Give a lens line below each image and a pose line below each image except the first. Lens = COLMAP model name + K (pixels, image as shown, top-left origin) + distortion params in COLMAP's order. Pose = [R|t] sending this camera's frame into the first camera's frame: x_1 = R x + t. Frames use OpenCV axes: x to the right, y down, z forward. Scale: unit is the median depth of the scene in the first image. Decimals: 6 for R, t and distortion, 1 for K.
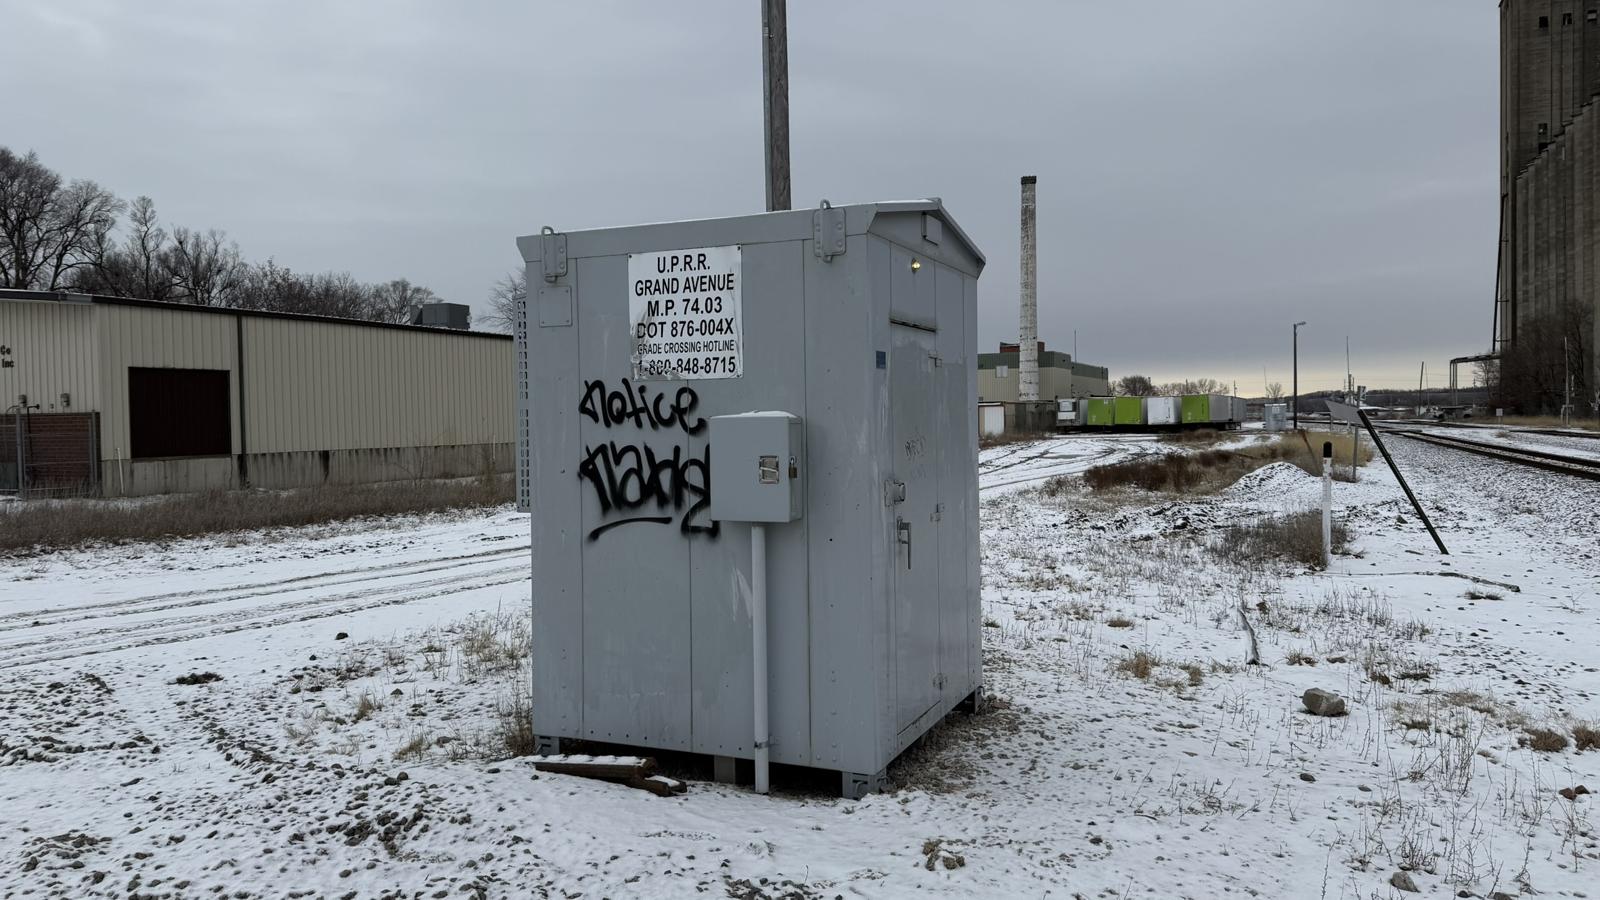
lens RADIAL K [[1120.0, 0, 800.0], [0, 1120.0, 450.0], [0, 0, 1]] dist [0.152223, -0.310122]
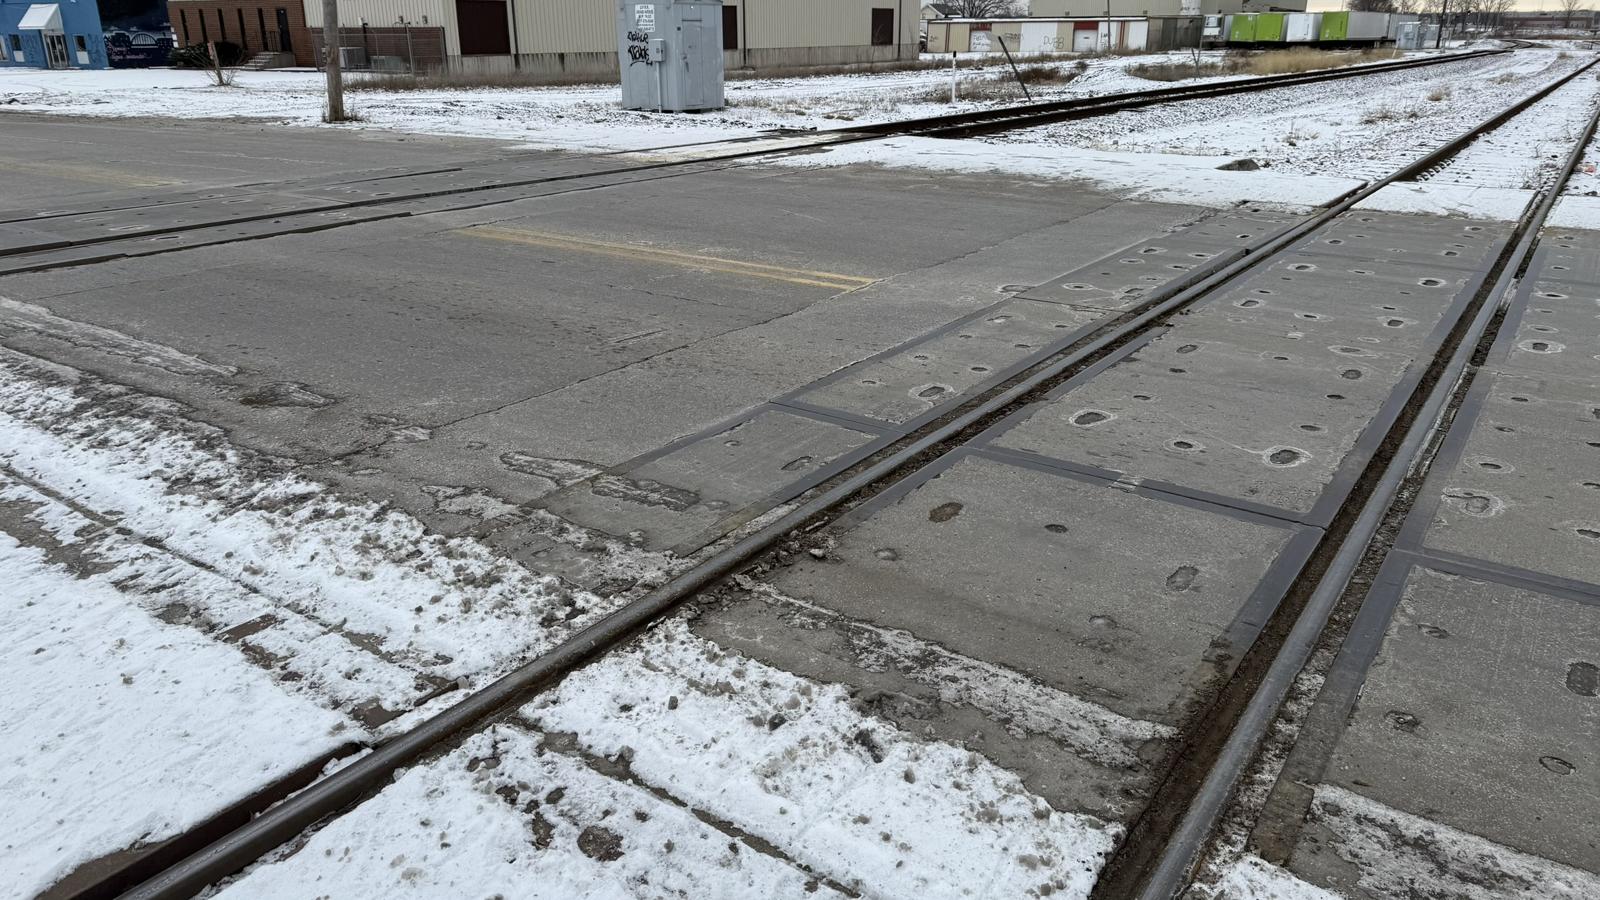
lens RADIAL K [[1120.0, 0, 800.0], [0, 1120.0, 450.0], [0, 0, 1]] dist [0.152223, -0.310122]
pose [[0.982765, 0.073260, -0.169721, 0.302357], [-0.015024, 0.946736, 0.321660, 0.011760], [0.184246, -0.313567, 0.931520, -0.808791]]
